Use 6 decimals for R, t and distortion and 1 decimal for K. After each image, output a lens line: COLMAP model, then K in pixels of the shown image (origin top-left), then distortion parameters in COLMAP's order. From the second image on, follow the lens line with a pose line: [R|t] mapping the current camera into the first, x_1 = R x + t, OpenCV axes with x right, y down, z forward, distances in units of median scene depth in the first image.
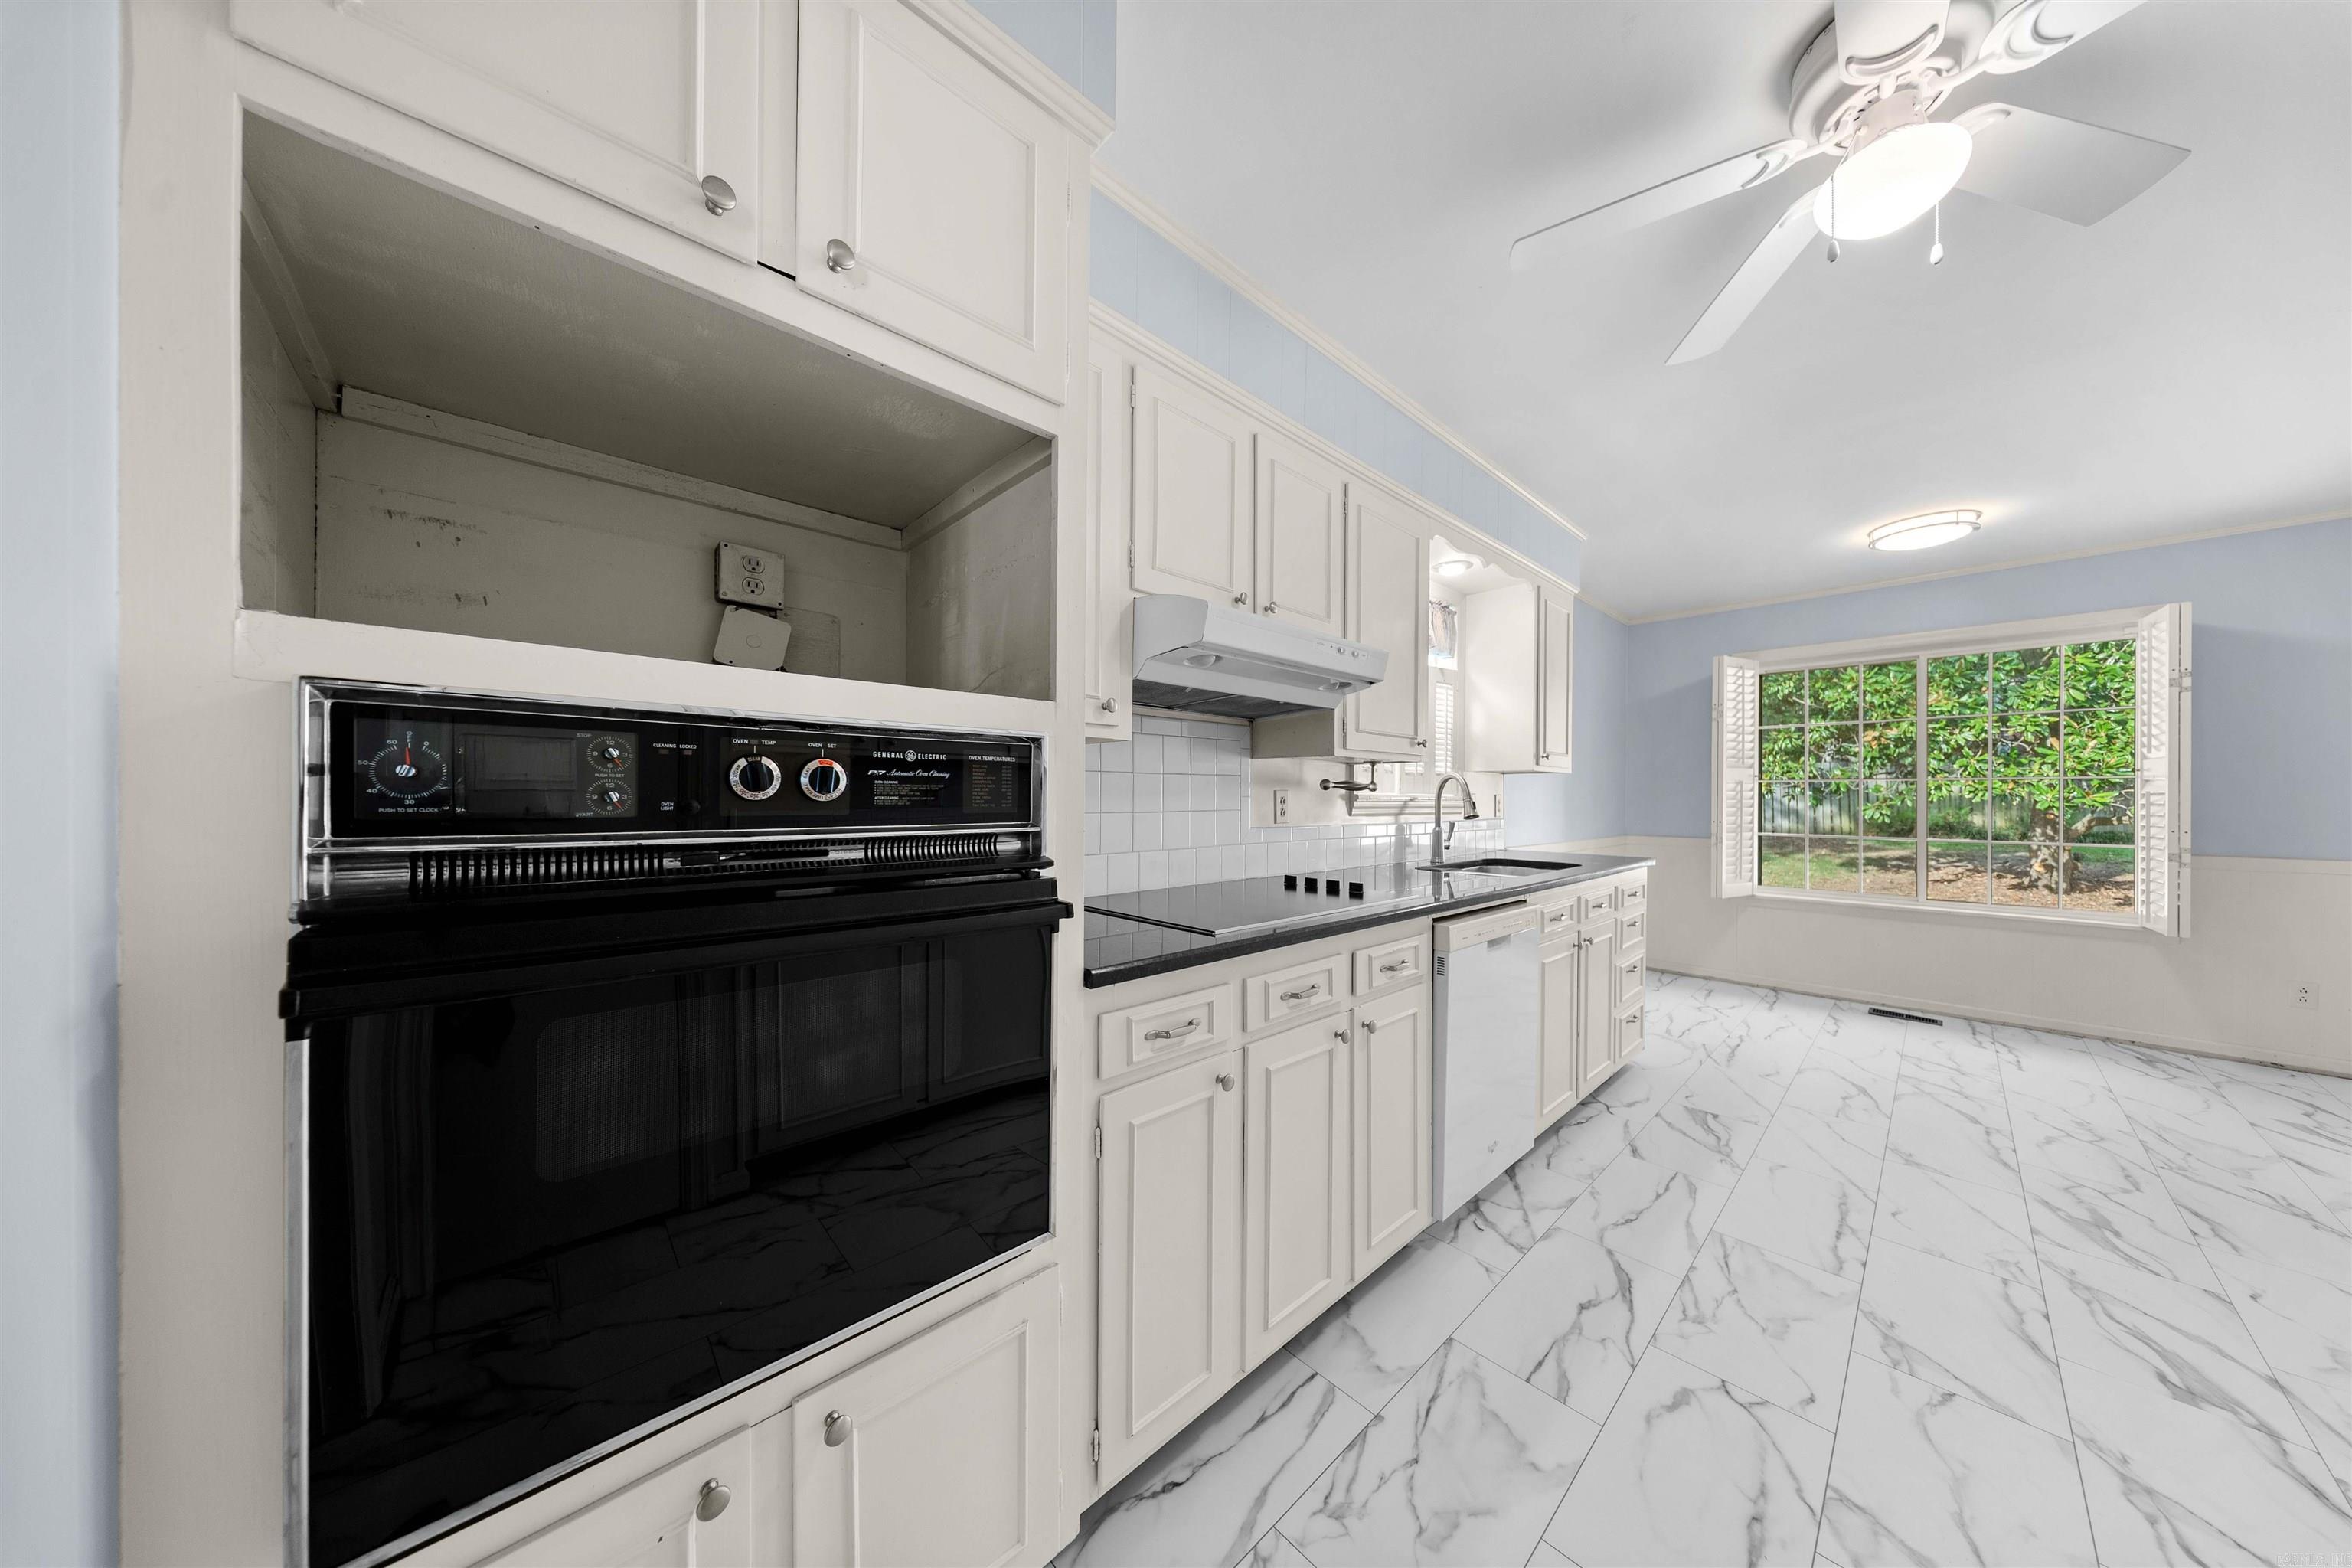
lens RADIAL K [[707.0, 0, 1182.9], [0, 707.0, 790.4], [0, 0, 1]] dist [-0.001475, -0.000458]
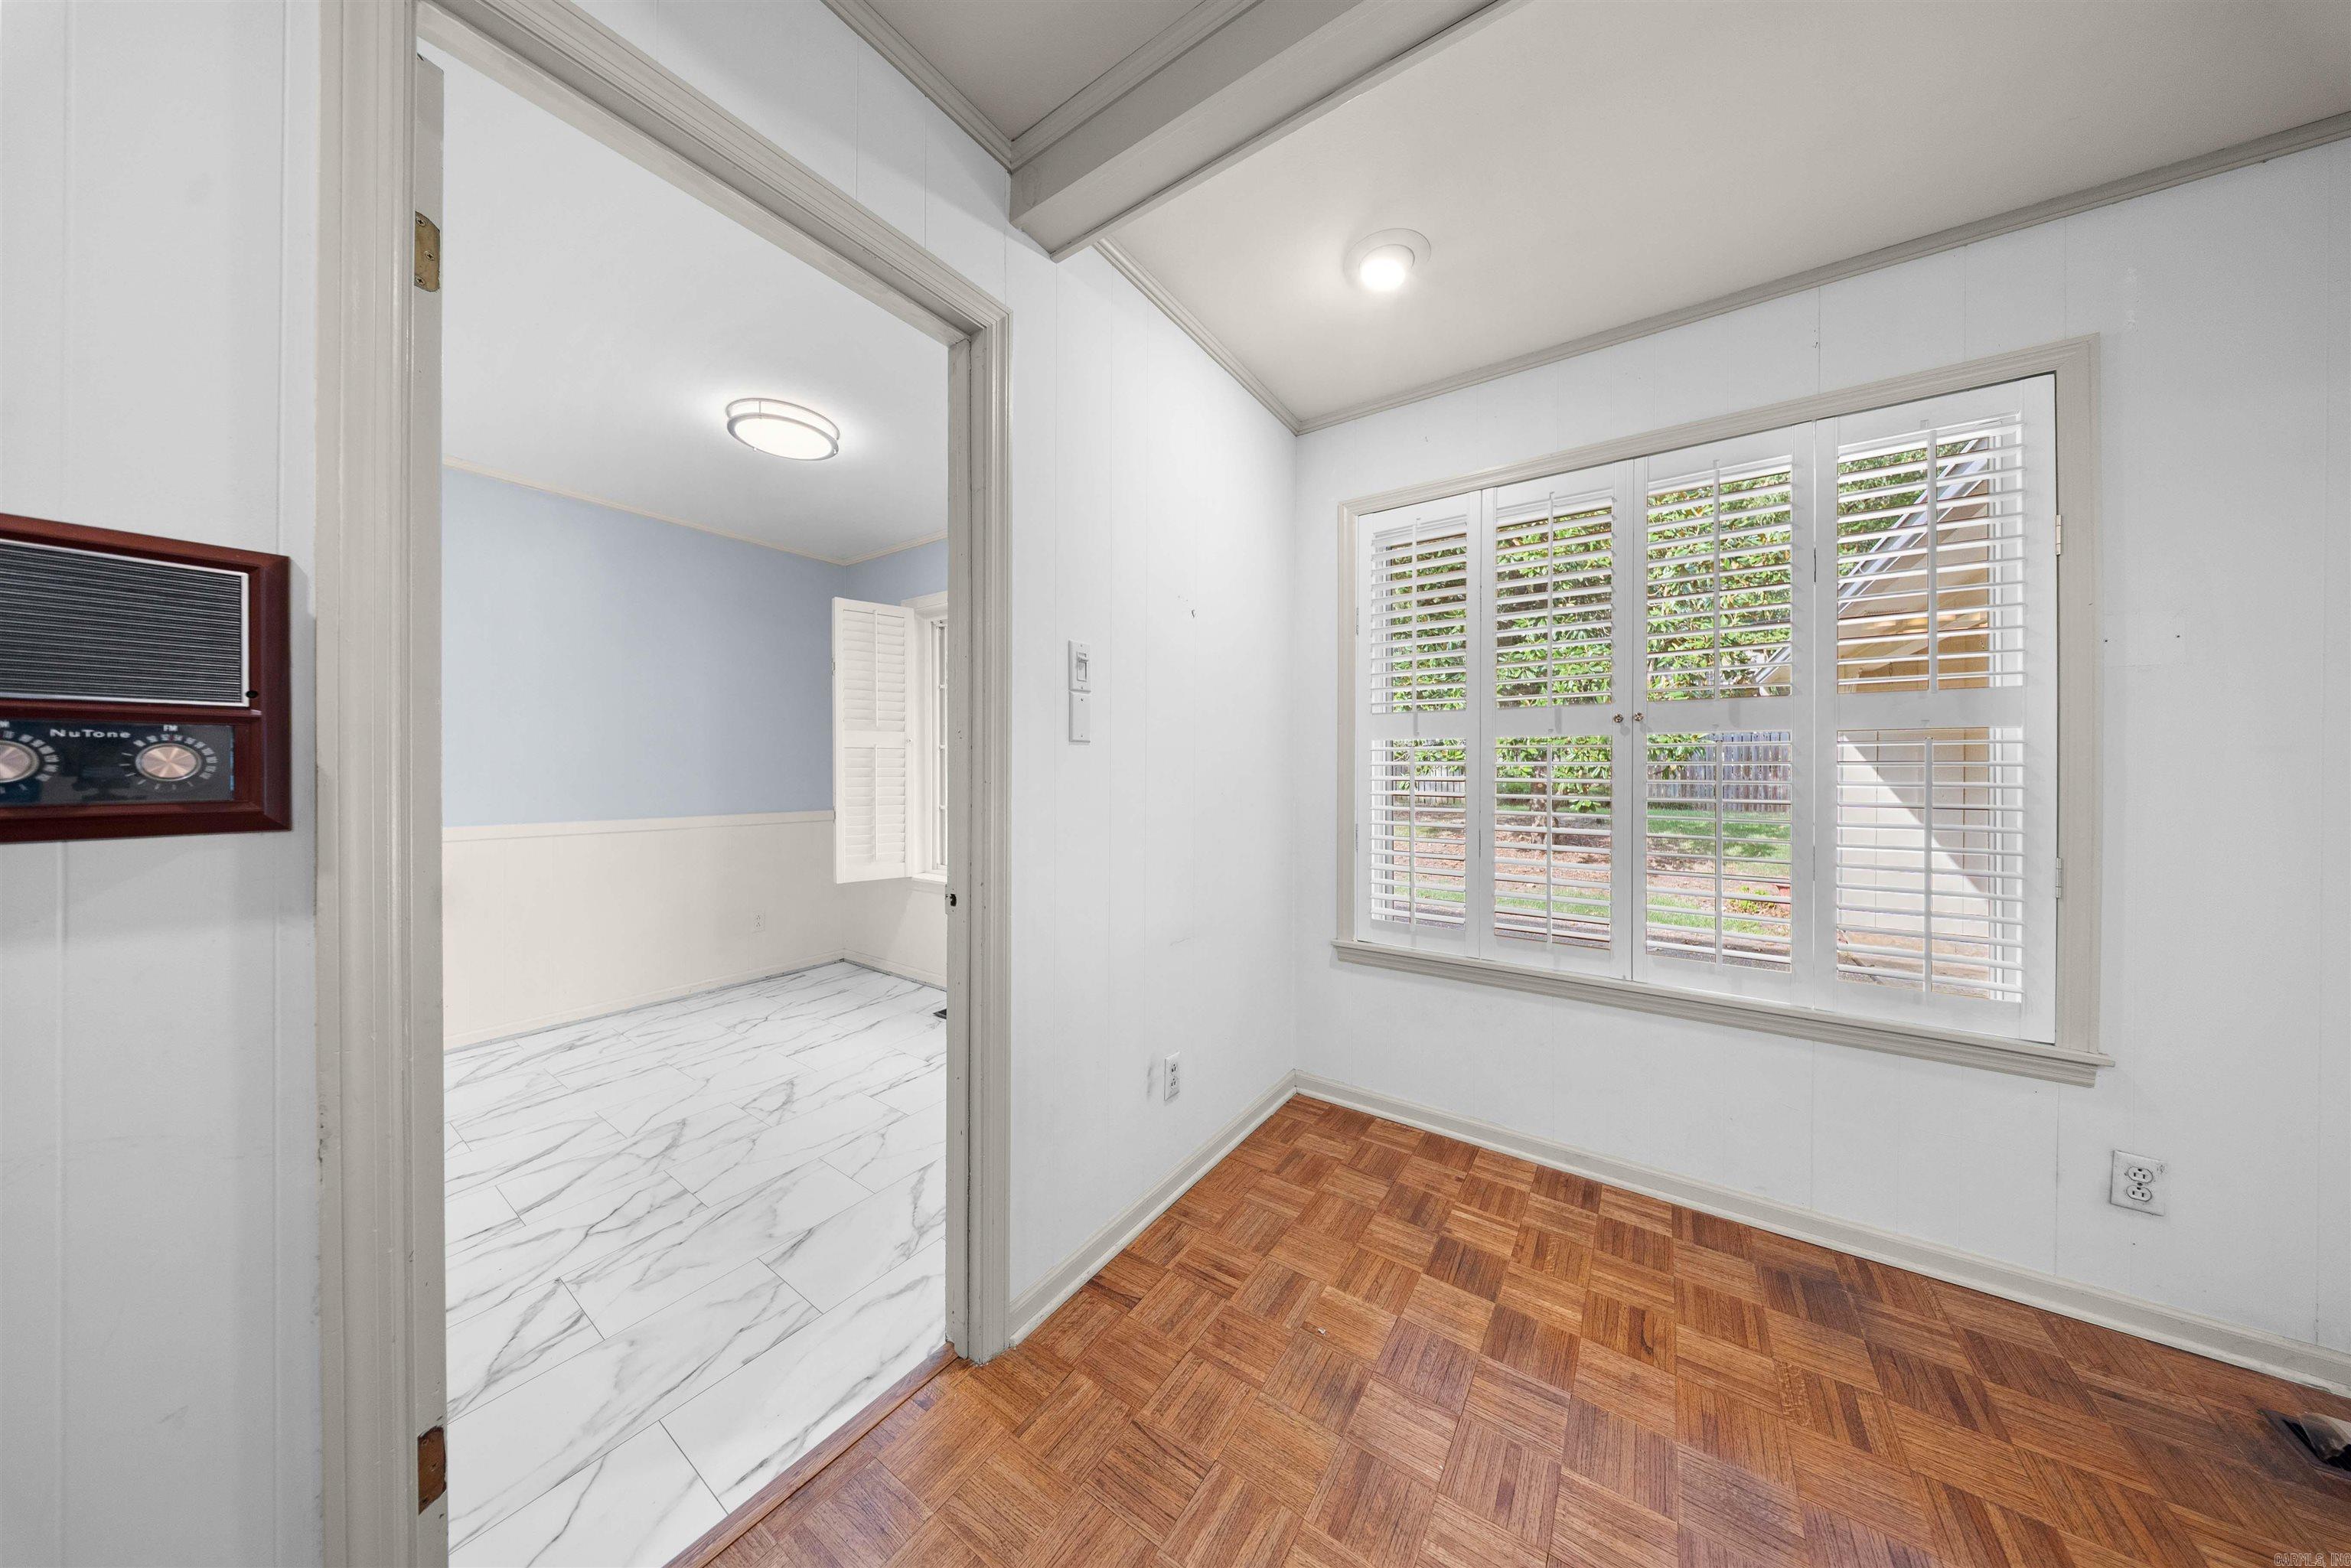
lens RADIAL K [[706.7, 0, 1186.5], [0, 706.7, 768.6], [0, 0, 1]] dist [-0.001475, -0.000458]
pose [[0.975306, 0.001515, 0.220855, 0.492107], [-0.003809, 0.999943, 0.009964, 0.006008], [-0.220827, -0.010559, 0.975256, 0.051473]]
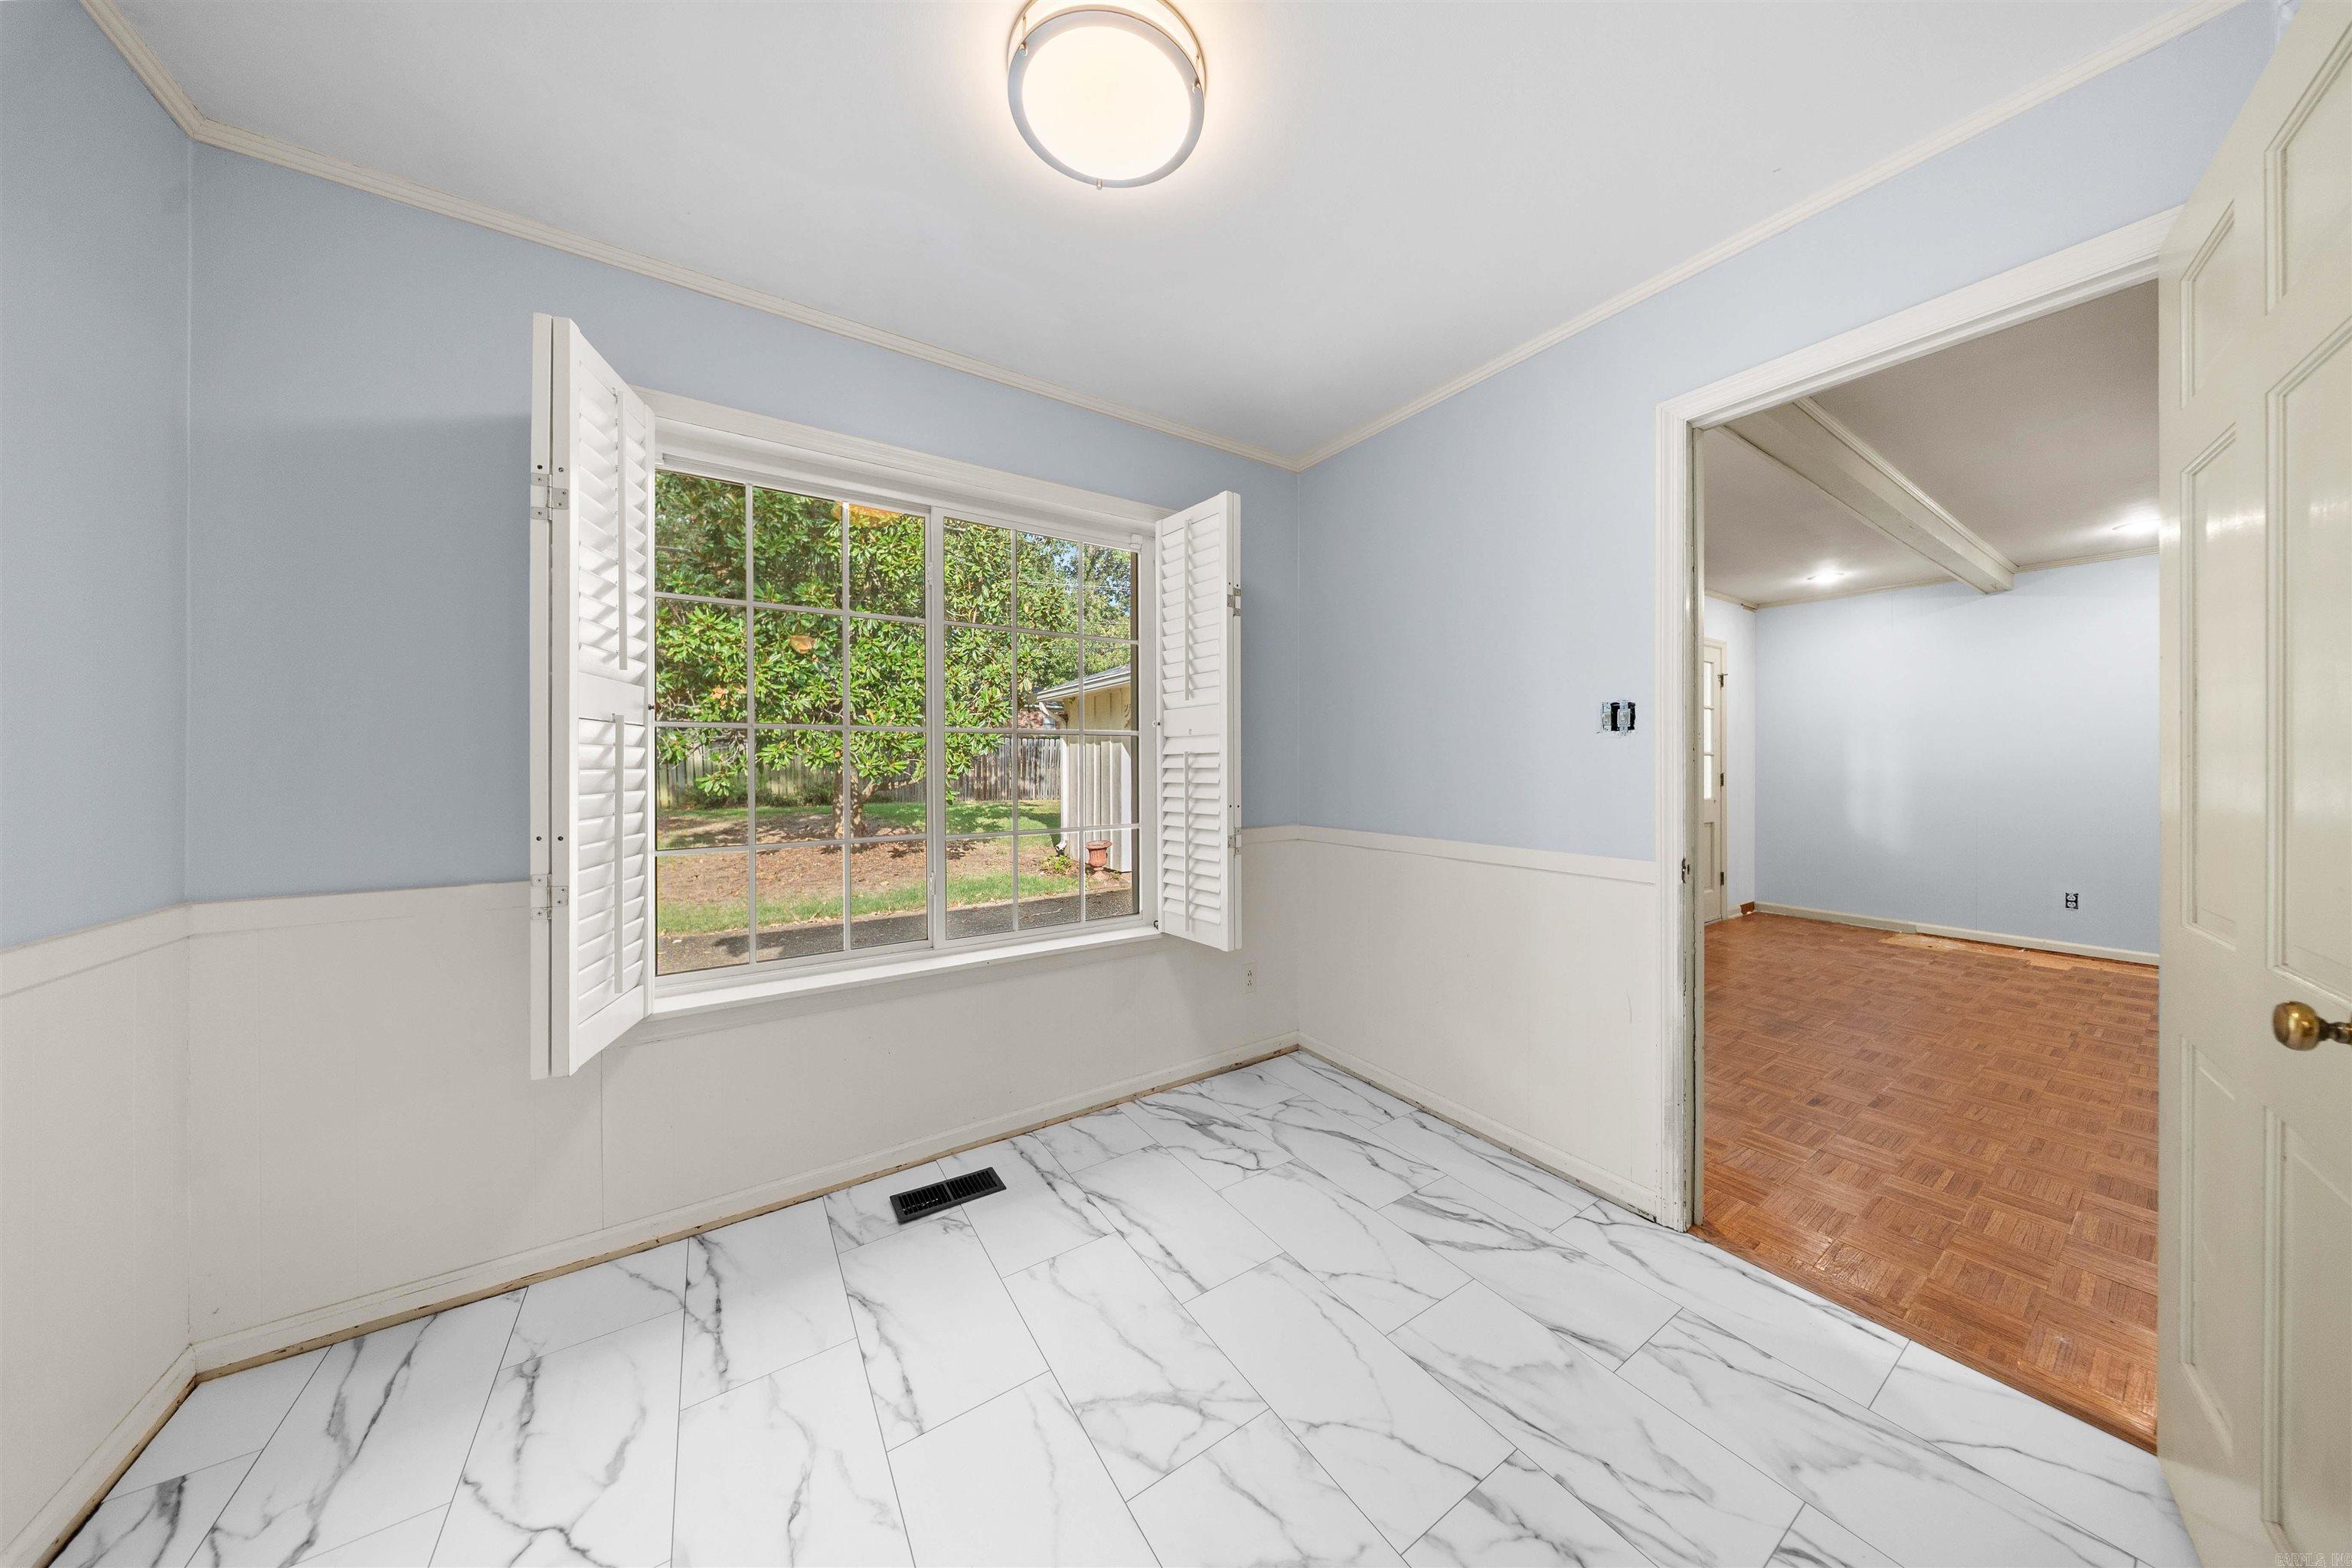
lens RADIAL K [[707.0, 0, 1184.2], [0, 707.0, 765.9], [0, 0, 1]] dist [-0.001475, -0.000458]
pose [[0.159484, -0.003844, 0.987193, 0.246763], [-0.000309, 0.999992, 0.003944, 0.005215], [-0.987201, -0.000934, 0.159481, 0.337030]]
